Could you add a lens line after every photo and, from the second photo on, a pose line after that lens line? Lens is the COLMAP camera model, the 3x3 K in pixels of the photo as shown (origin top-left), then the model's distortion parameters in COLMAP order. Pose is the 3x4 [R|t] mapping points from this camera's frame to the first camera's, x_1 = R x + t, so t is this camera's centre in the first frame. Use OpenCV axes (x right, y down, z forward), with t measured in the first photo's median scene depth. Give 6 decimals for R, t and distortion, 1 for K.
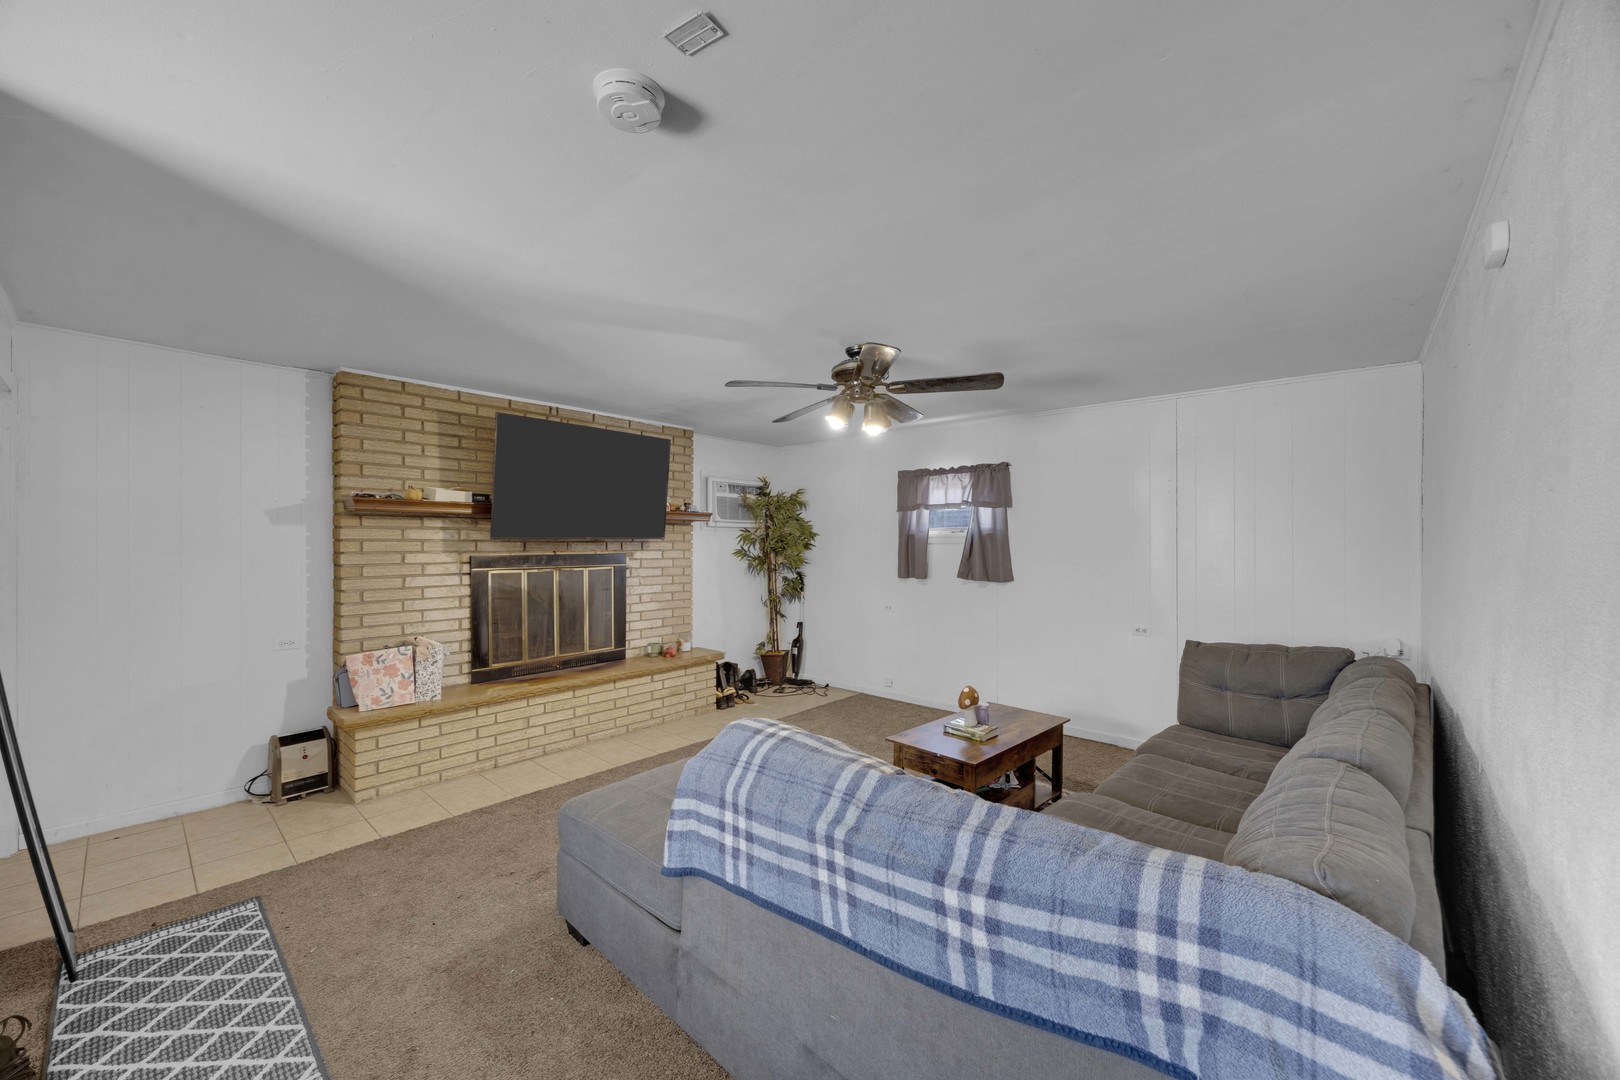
lens RADIAL K [[603.6, 0, 810.0], [0, 603.6, 540.0], [0, 0, 1]] dist [-0.000492, 0.000221]
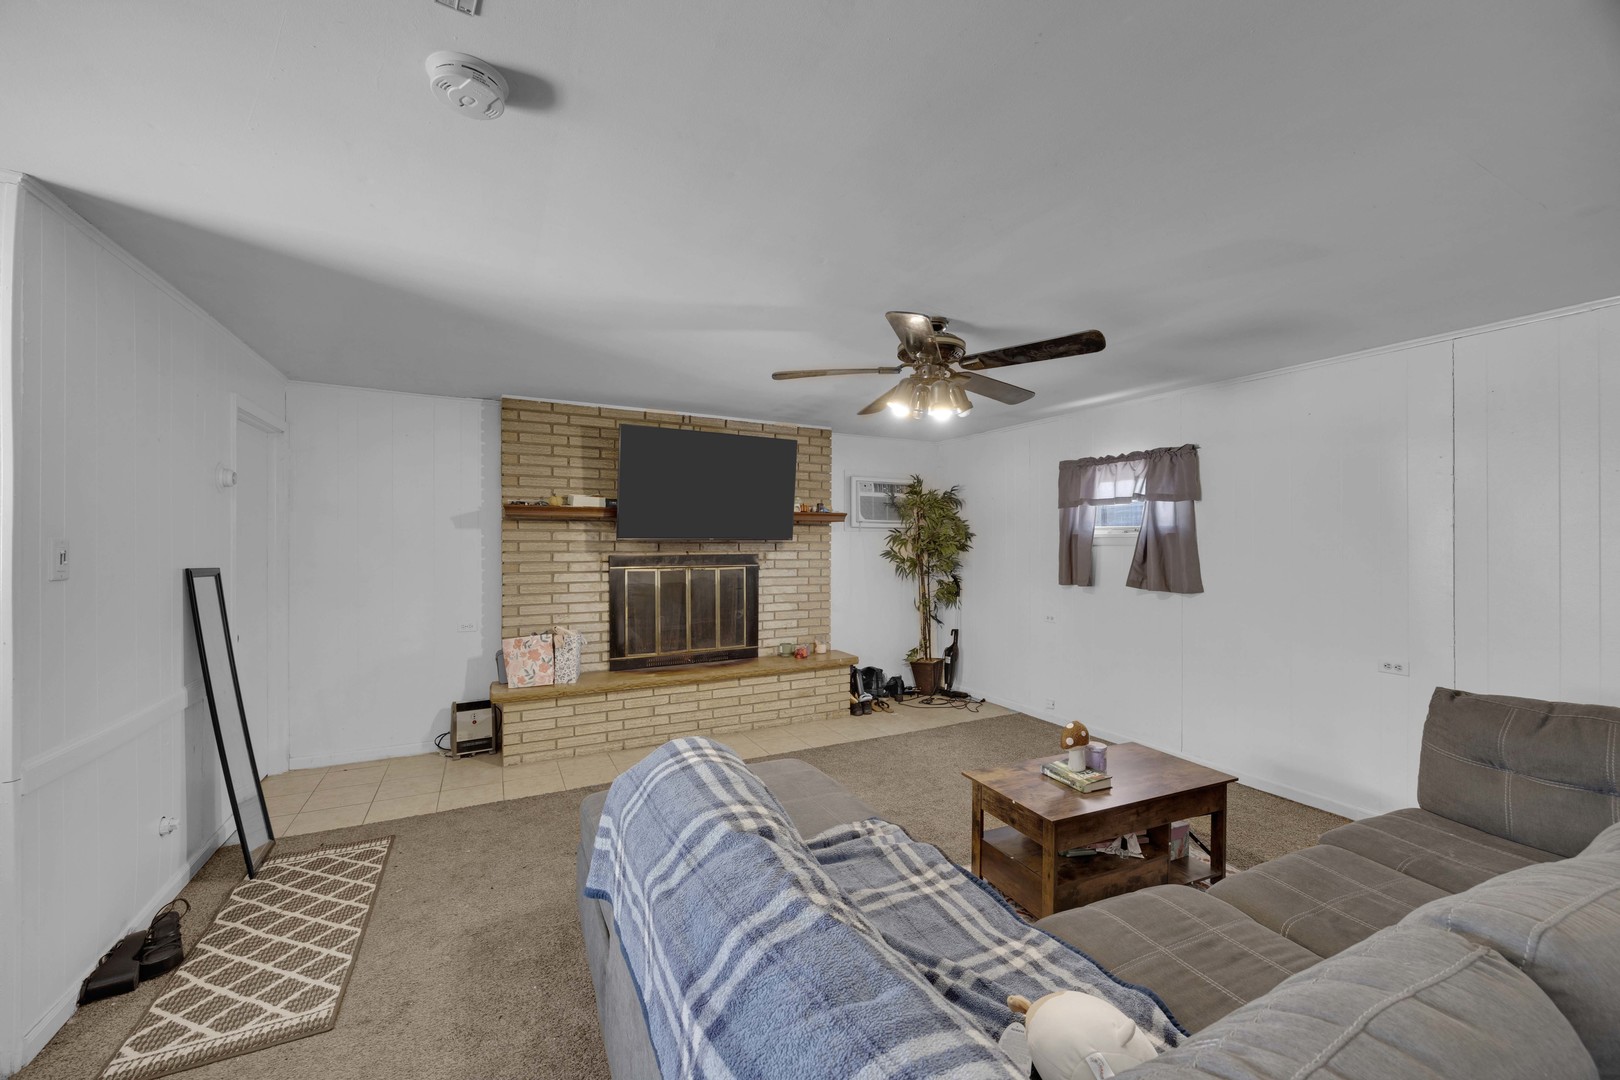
lens RADIAL K [[603.6, 0, 810.0], [0, 603.6, 540.0], [0, 0, 1]] dist [-0.000492, 0.000221]
pose [[0.936501, -0.000323, -0.350665, 0.170891], [0.000092, 1.000000, -0.000673, -0.001207], [0.350666, 0.000598, 0.936501, 0.091347]]
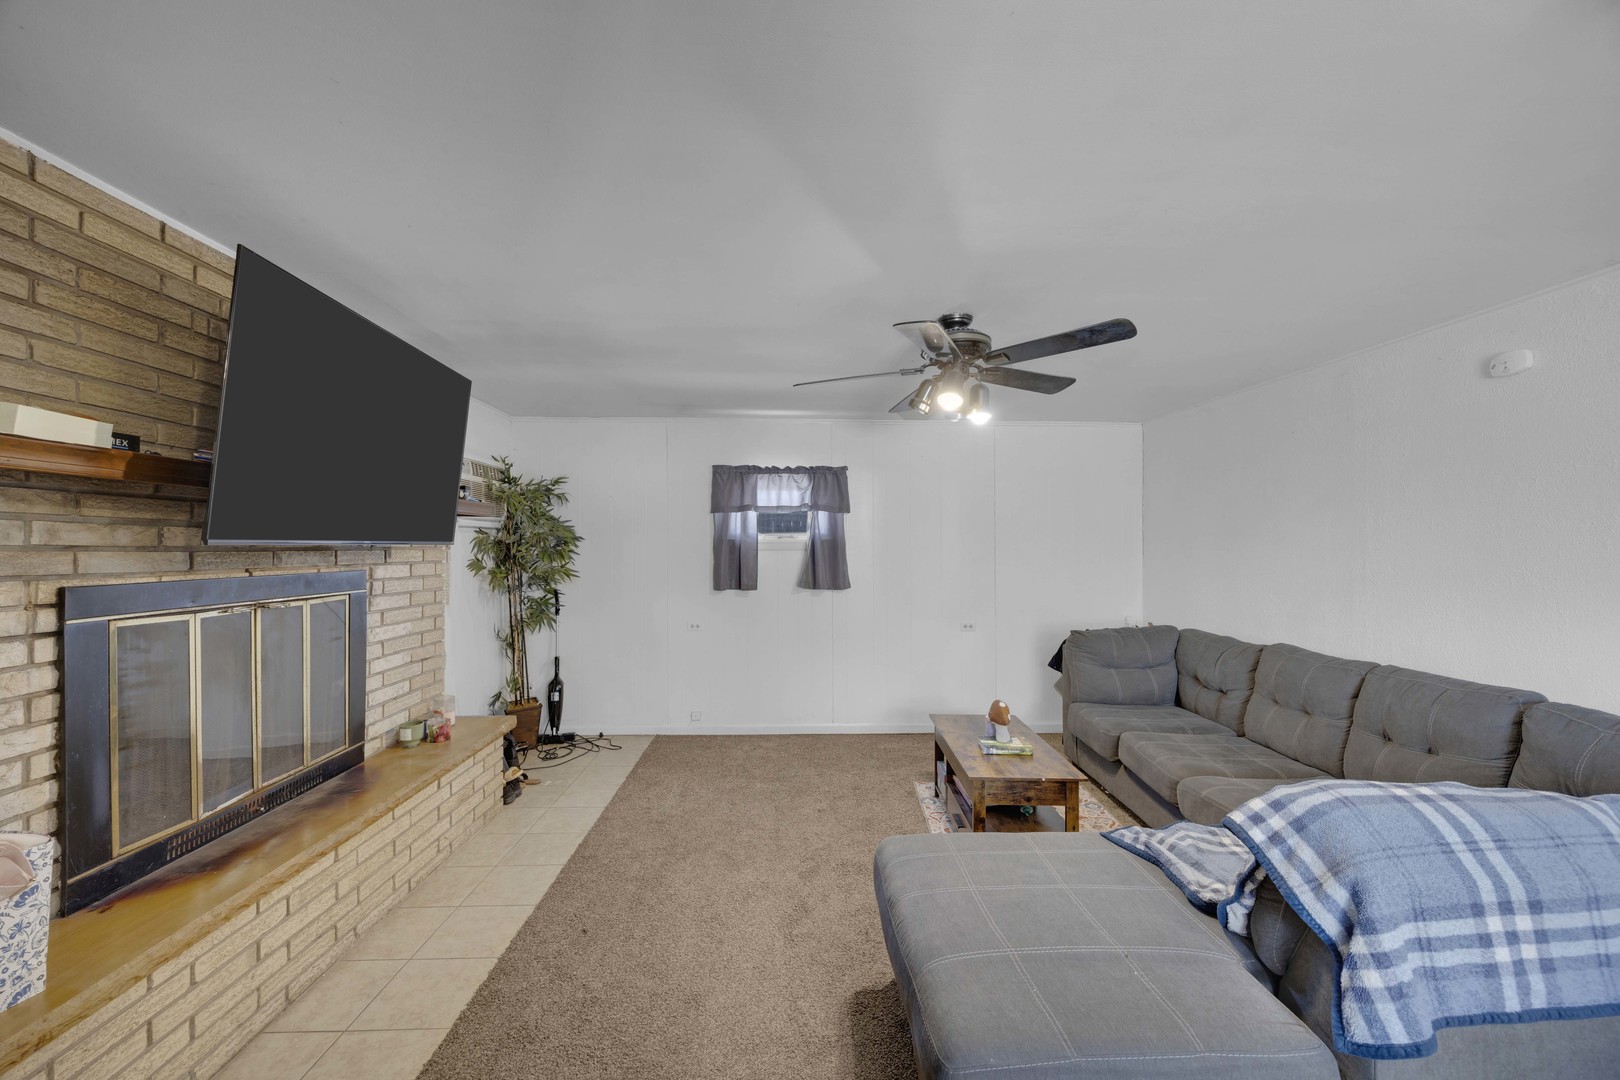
lens RADIAL K [[608.5, 0, 835.3], [0, 608.5, 539.7], [0, 0, 1]] dist [0.000227, -0.000048]
pose [[0.738575, 0.007362, 0.674131, -0.458169], [-0.001216, 0.999953, -0.009588, -0.001134], [-0.674170, 0.006262, 0.738550, 0.373065]]
